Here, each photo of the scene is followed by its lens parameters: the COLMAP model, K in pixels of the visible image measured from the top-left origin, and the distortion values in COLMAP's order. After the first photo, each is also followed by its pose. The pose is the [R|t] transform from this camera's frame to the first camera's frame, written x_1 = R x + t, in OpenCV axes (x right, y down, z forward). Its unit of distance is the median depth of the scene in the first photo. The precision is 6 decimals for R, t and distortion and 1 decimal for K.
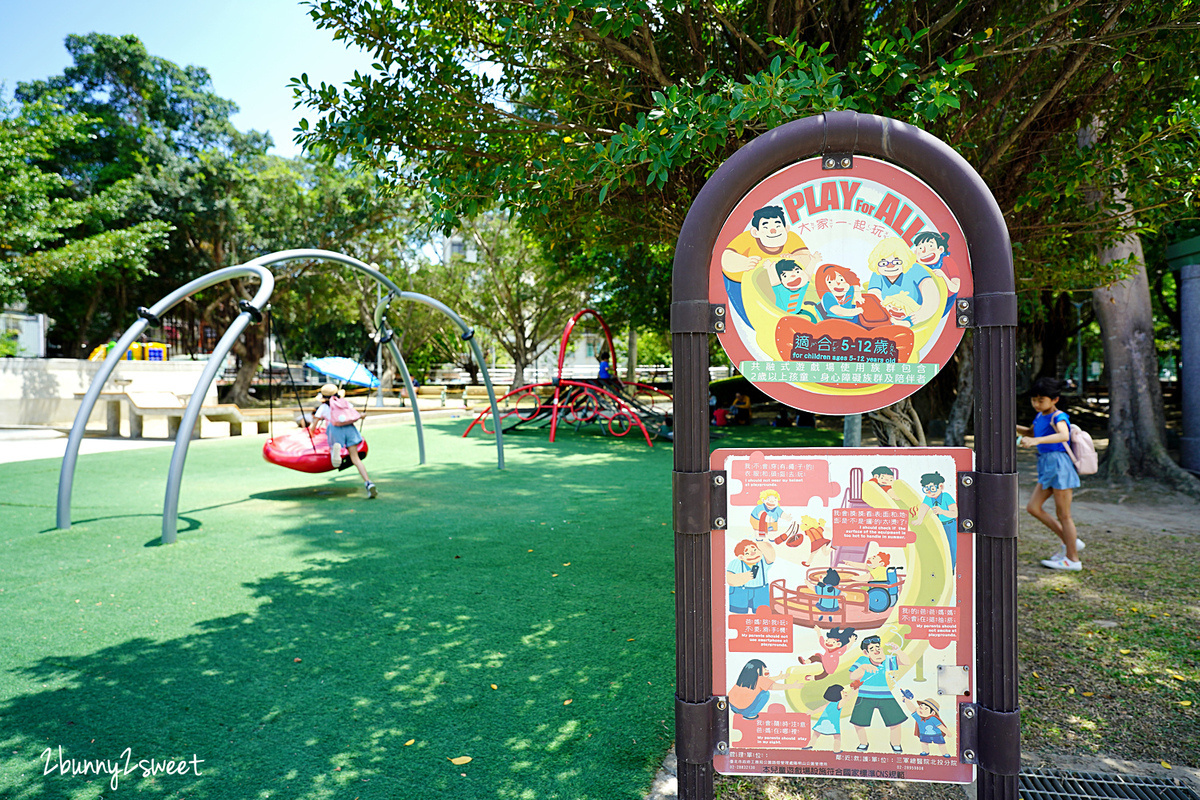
lens RADIAL K [[637.9, 0, 604.9], [0, 637.9, 389.7], [0, 0, 1]] dist [-0.014759, 0.000781]
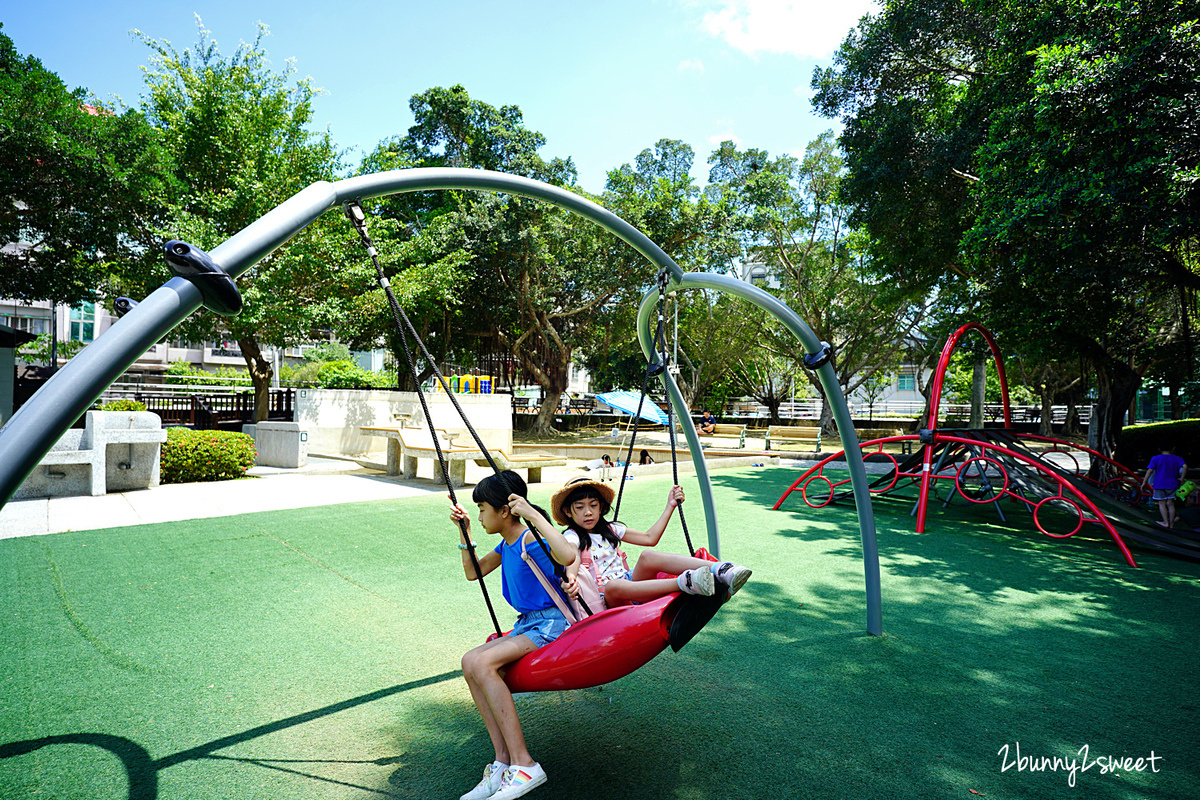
lens RADIAL K [[637.9, 0, 604.9], [0, 637.9, 389.7], [0, 0, 1]] dist [-0.014759, 0.000781]
pose [[0.896980, 0.010124, -0.441955, -0.047065], [-0.032374, 0.998558, -0.042830, -0.011872], [0.440884, 0.052726, 0.896014, 0.164951]]
